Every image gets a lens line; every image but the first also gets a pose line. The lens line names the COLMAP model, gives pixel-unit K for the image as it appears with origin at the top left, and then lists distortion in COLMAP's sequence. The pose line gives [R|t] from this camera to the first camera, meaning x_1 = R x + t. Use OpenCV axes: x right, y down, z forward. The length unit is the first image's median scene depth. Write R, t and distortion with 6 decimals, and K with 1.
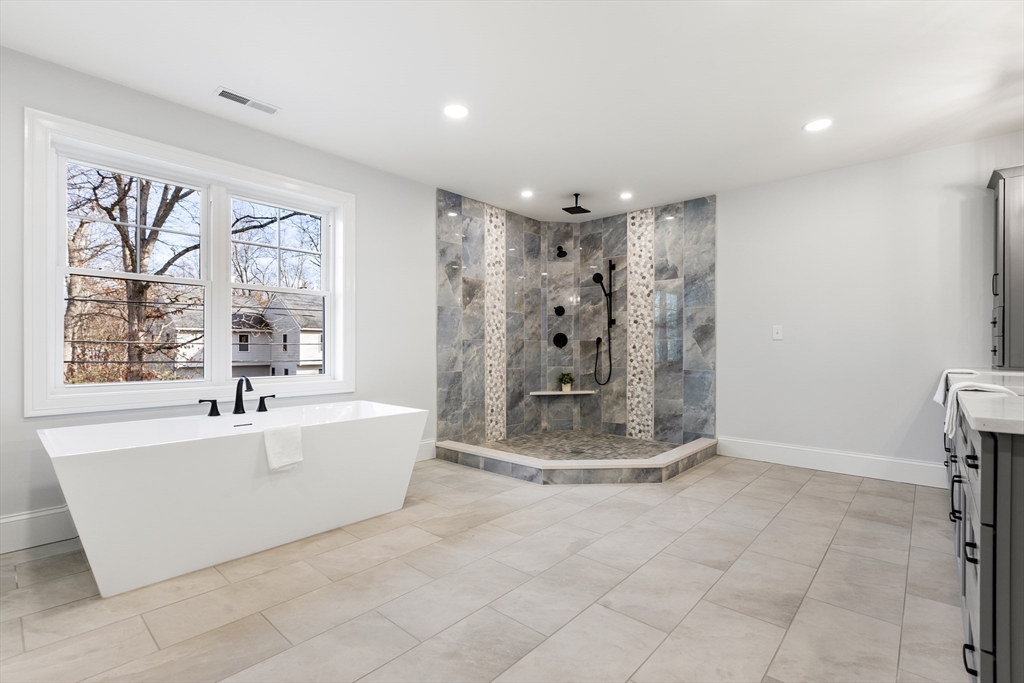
lens RADIAL K [[456.9, 0, 506.8], [0, 456.9, 344.6], [0, 0, 1]] dist [-0.001554, 0.000446]
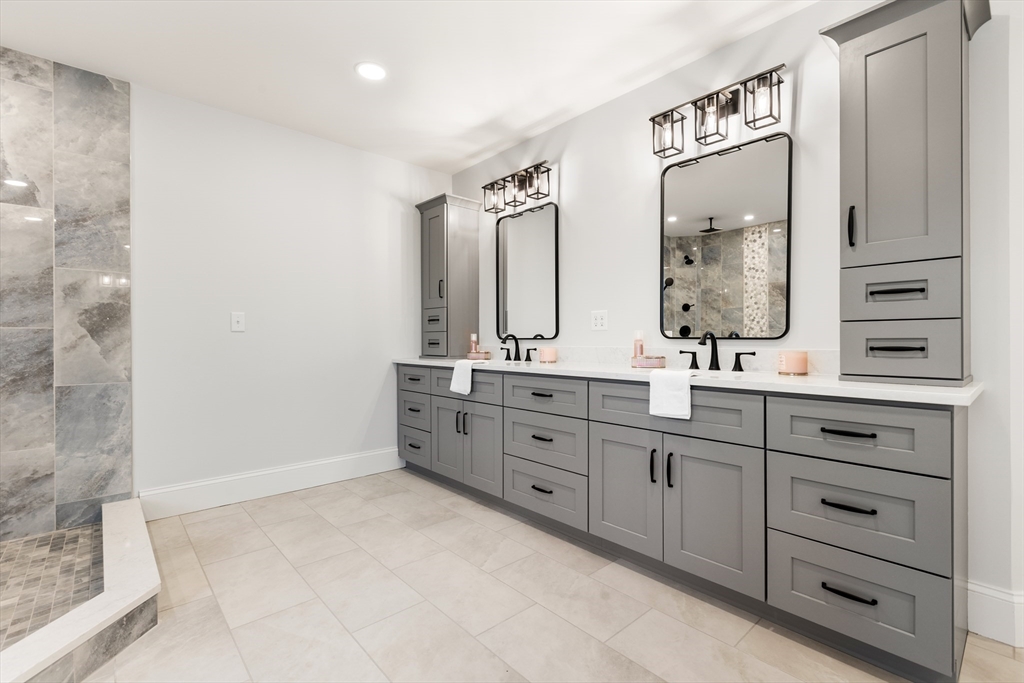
lens RADIAL K [[456.9, 0, 505.8], [0, 456.9, 340.9], [0, 0, 1]] dist [-0.001554, 0.000446]
pose [[0.105652, -0.003974, 0.994395, -0.077328], [-0.001141, 0.999991, 0.004118, 0.000726], [-0.994403, -0.001570, 0.105646, 0.454357]]
